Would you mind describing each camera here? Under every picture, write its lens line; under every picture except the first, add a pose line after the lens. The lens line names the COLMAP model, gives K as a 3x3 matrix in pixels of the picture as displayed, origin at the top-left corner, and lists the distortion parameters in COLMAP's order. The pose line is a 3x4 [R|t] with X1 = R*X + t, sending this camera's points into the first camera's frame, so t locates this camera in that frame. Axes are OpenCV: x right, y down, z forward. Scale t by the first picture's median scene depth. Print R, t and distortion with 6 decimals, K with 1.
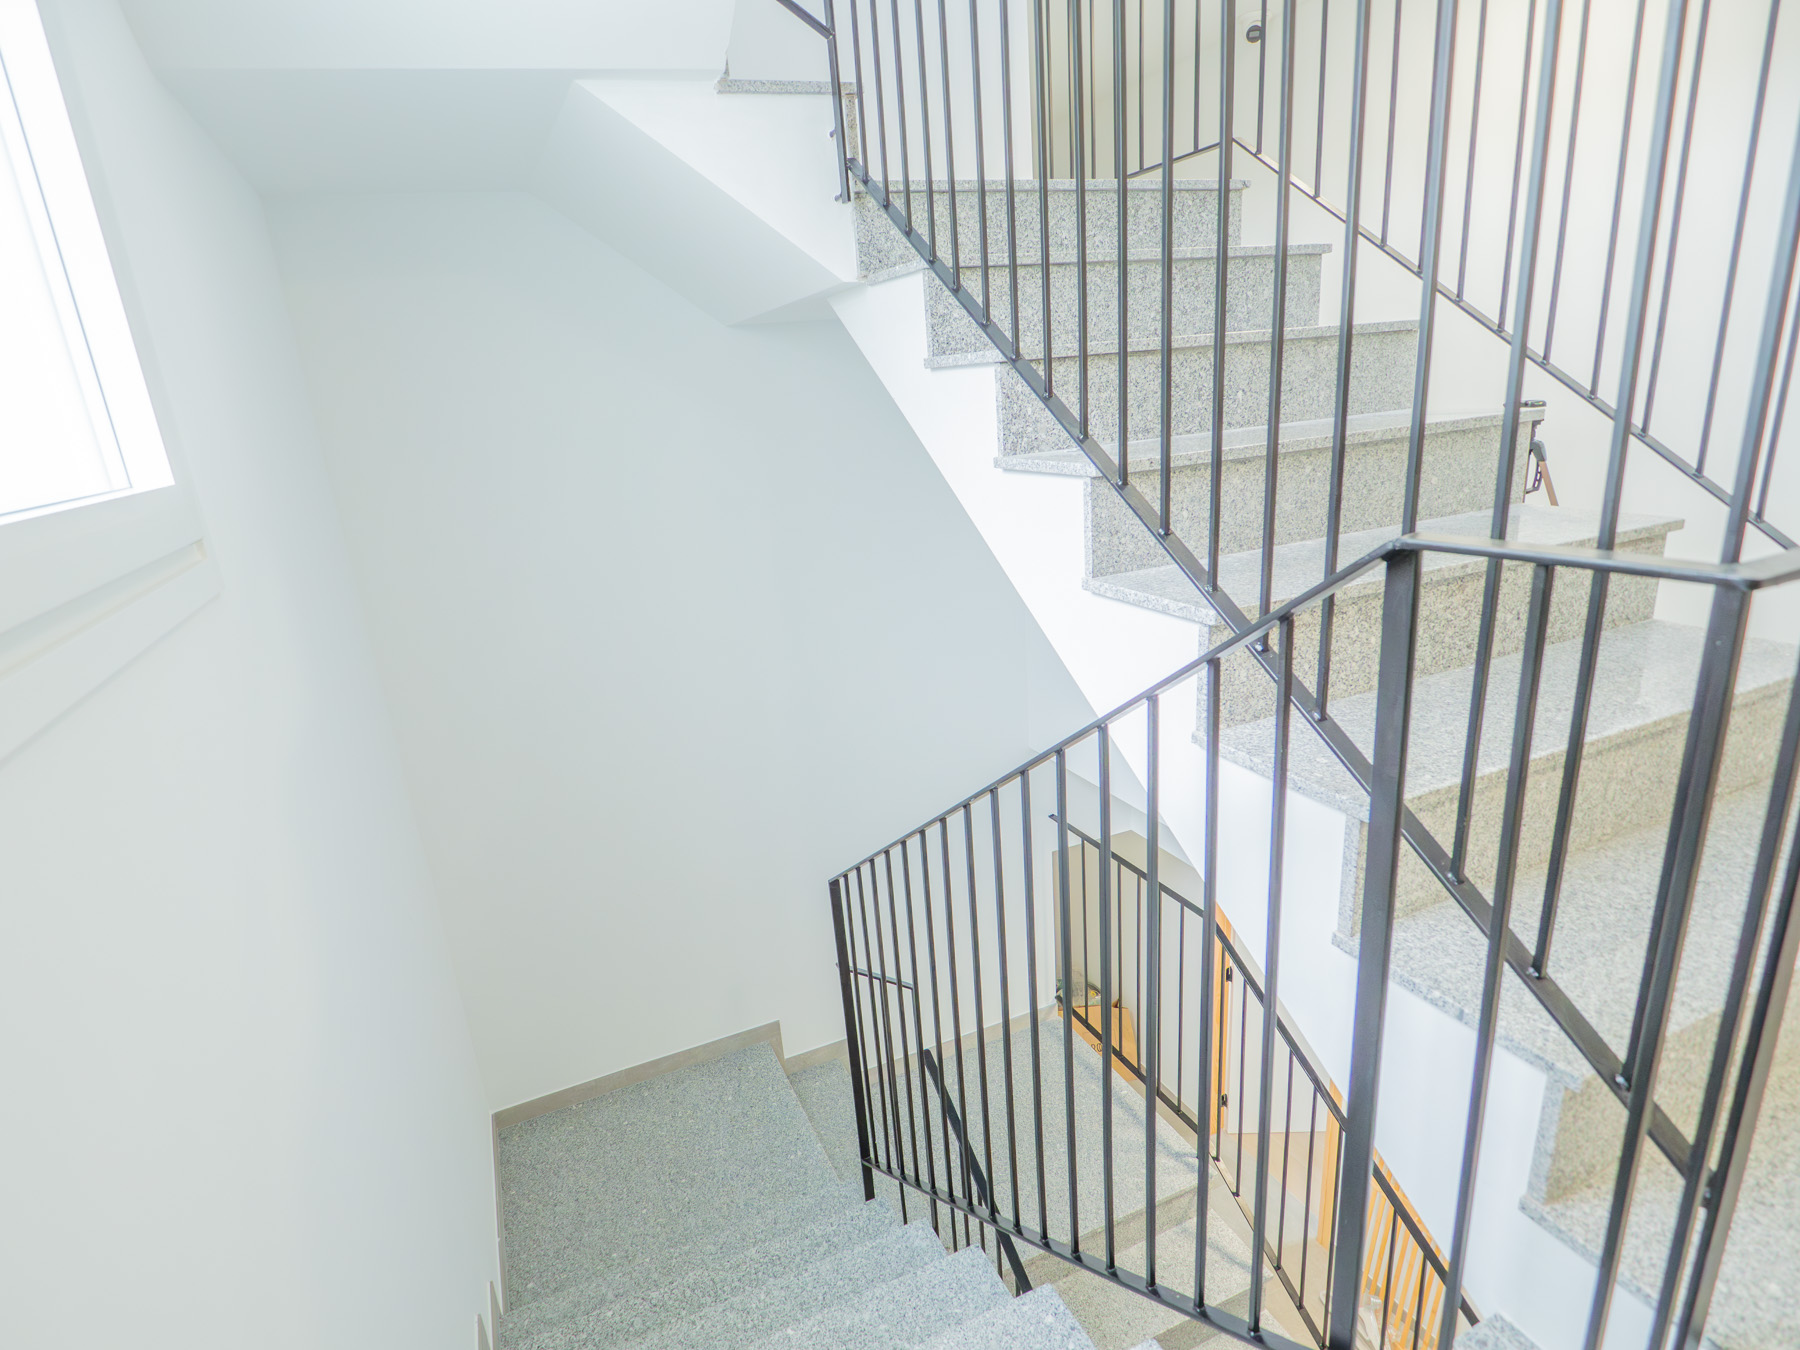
lens RADIAL K [[990.1, 0, 899.2], [0, 990.1, 705.0], [0, 0, 1]] dist [-0.005366, -0.006317]
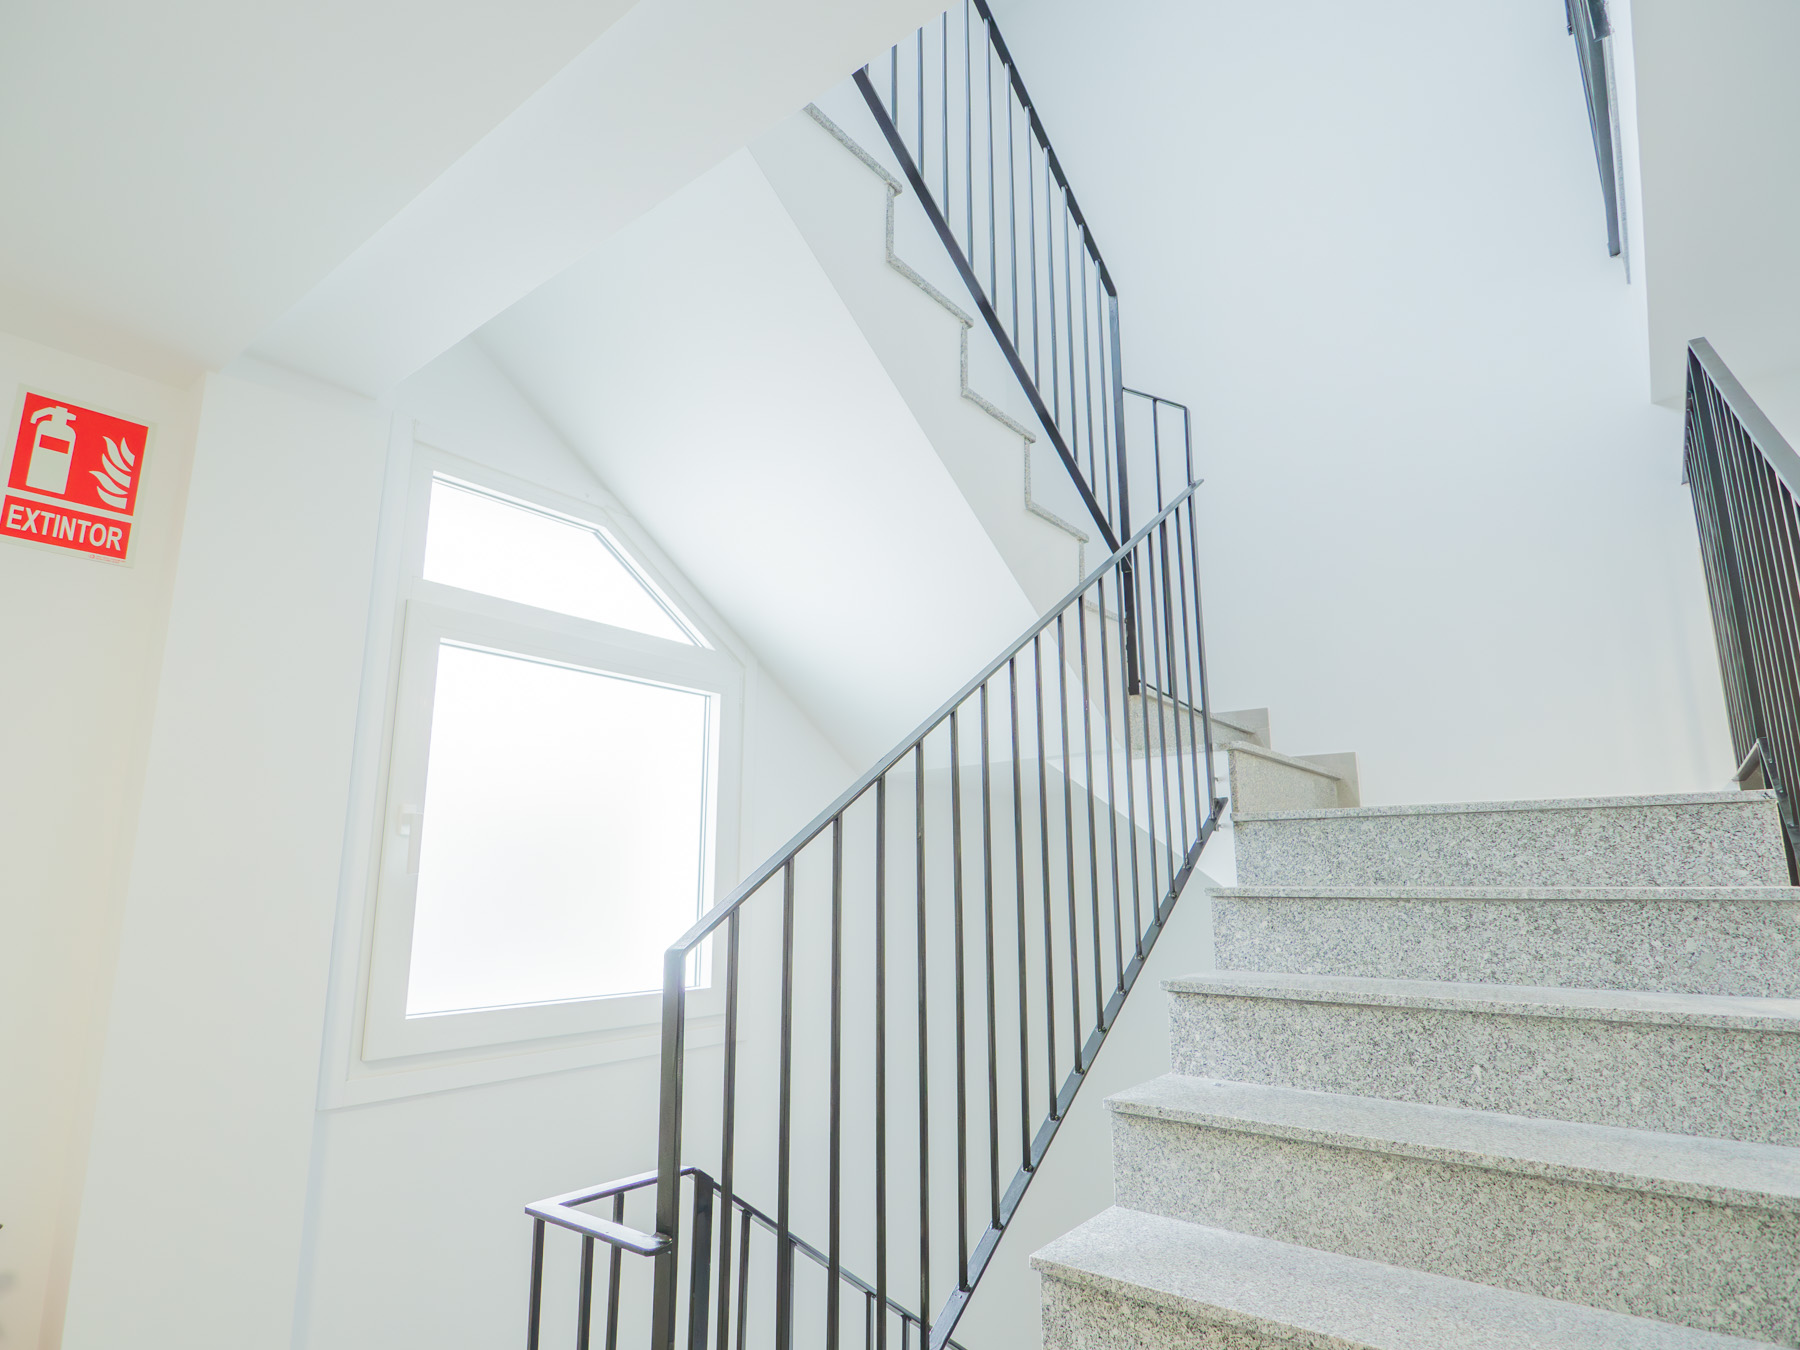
lens RADIAL K [[990.1, 0, 899.2], [0, 990.1, 705.0], [0, 0, 1]] dist [-0.005366, -0.006317]
pose [[0.469017, -0.075743, -0.879935, 0.953244], [-0.311279, 0.918207, -0.244953, -0.259253], [0.826516, 0.388792, 0.407078, 0.132378]]
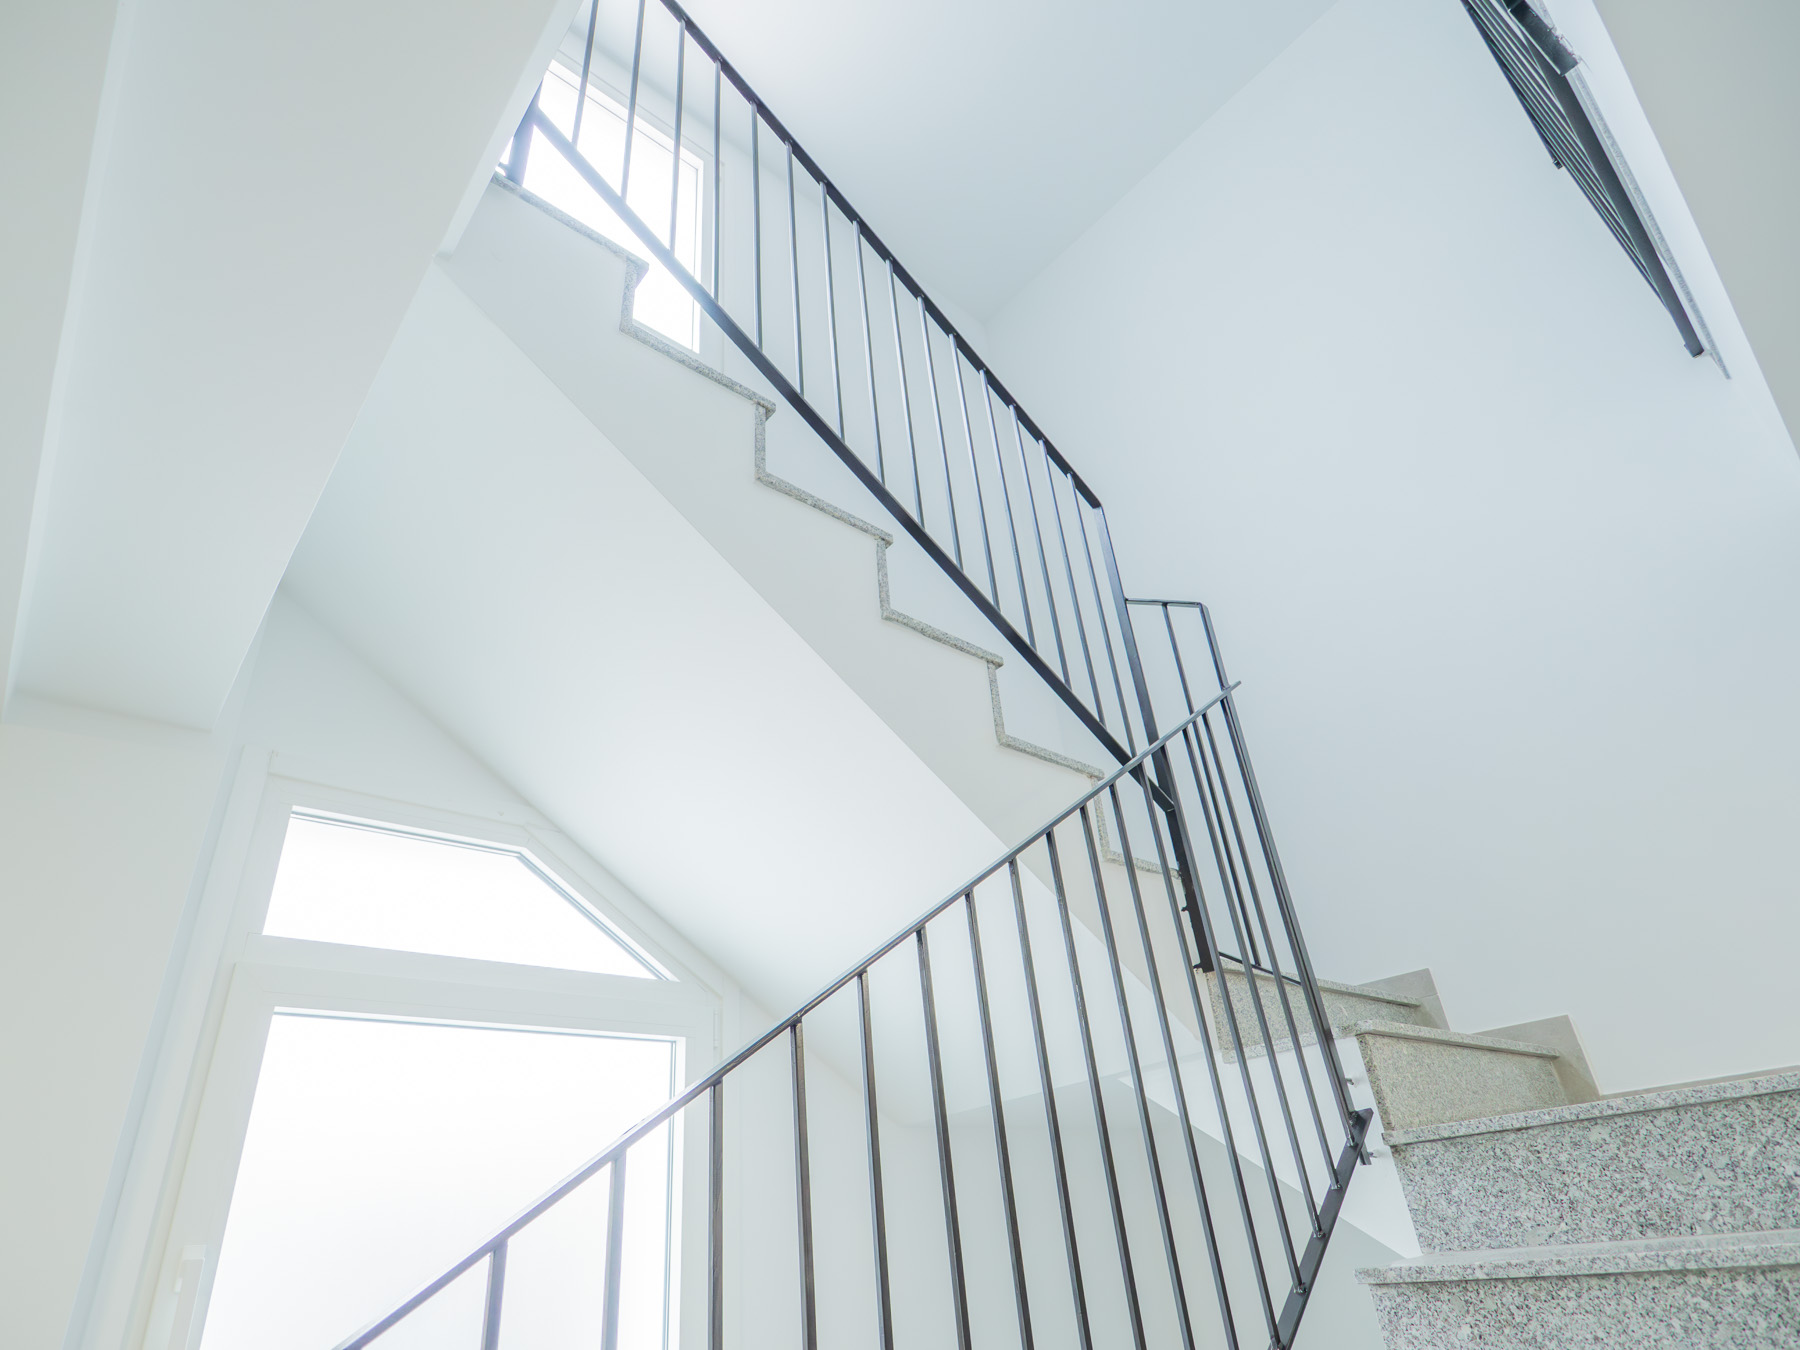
lens RADIAL K [[990.1, 0, 899.2], [0, 990.1, 705.0], [0, 0, 1]] dist [-0.005366, -0.006317]
pose [[0.299904, -0.411830, -0.860496, 0.764854], [-0.242146, 0.839612, -0.486228, -0.382506], [0.922726, 0.354187, 0.152080, 0.440249]]
